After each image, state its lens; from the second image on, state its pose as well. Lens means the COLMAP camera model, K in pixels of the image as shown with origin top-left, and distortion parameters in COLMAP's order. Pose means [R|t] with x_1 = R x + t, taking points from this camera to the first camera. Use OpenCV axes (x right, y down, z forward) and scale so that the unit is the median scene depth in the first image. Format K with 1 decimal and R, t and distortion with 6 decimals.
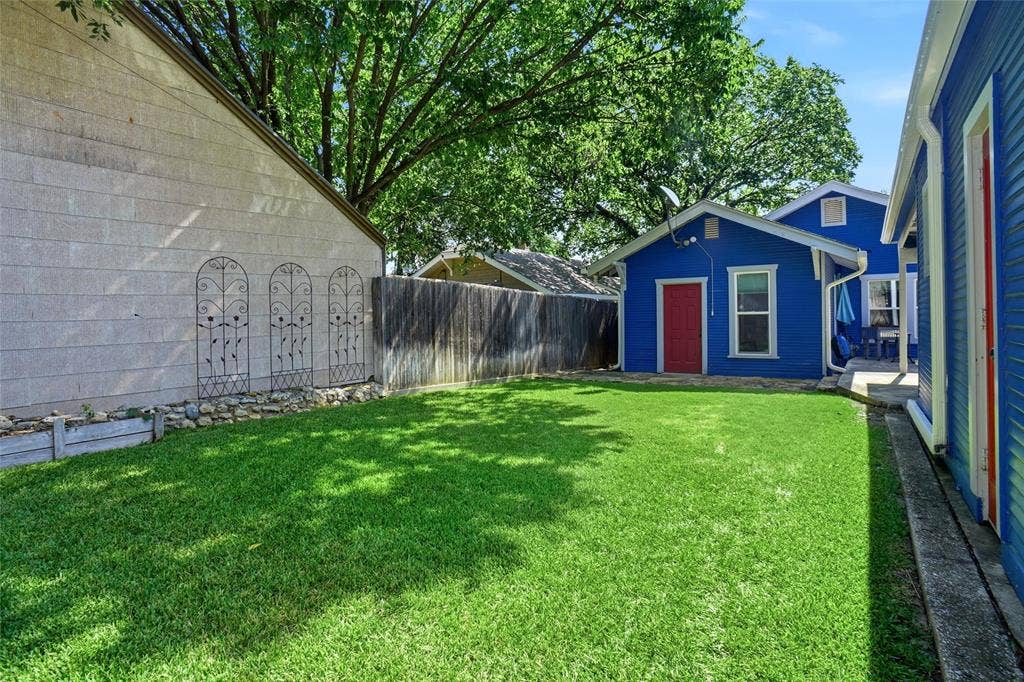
lens RADIAL K [[537.1, 0, 507.8], [0, 537.1, 328.4], [0, 0, 1]] dist [-0.032664, 0.001188]
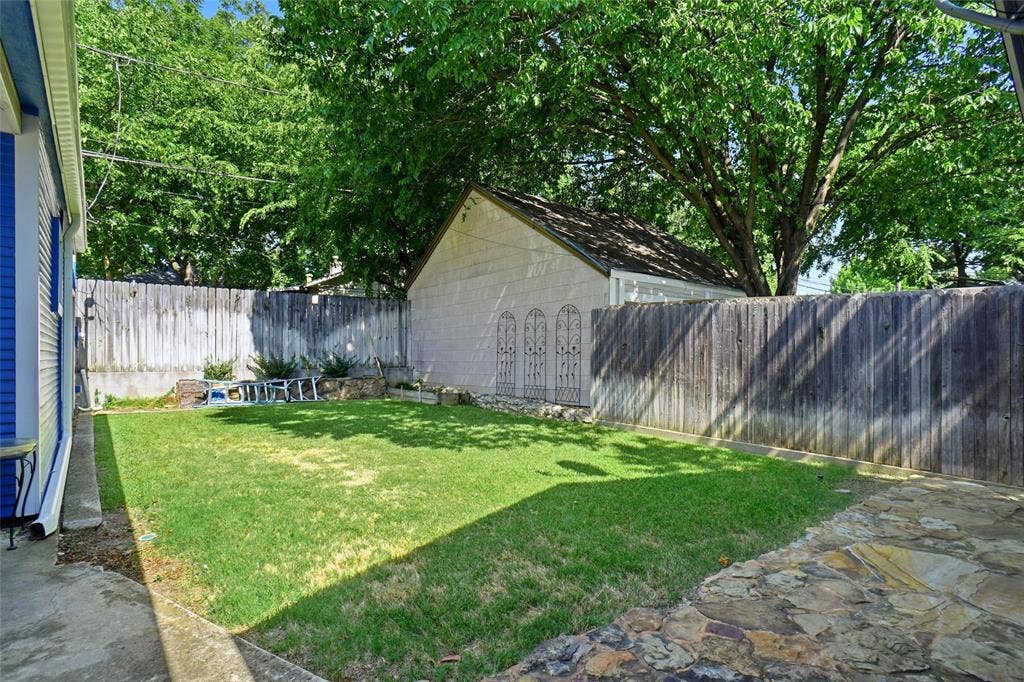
lens RADIAL K [[537.1, 0, 507.8], [0, 537.1, 328.4], [0, 0, 1]] dist [-0.032664, 0.001188]
pose [[-0.310034, -0.009484, -0.950678, 0.755155], [0.011428, 0.999841, -0.013701, -0.042270], [0.950657, -0.015112, -0.309876, 1.084918]]
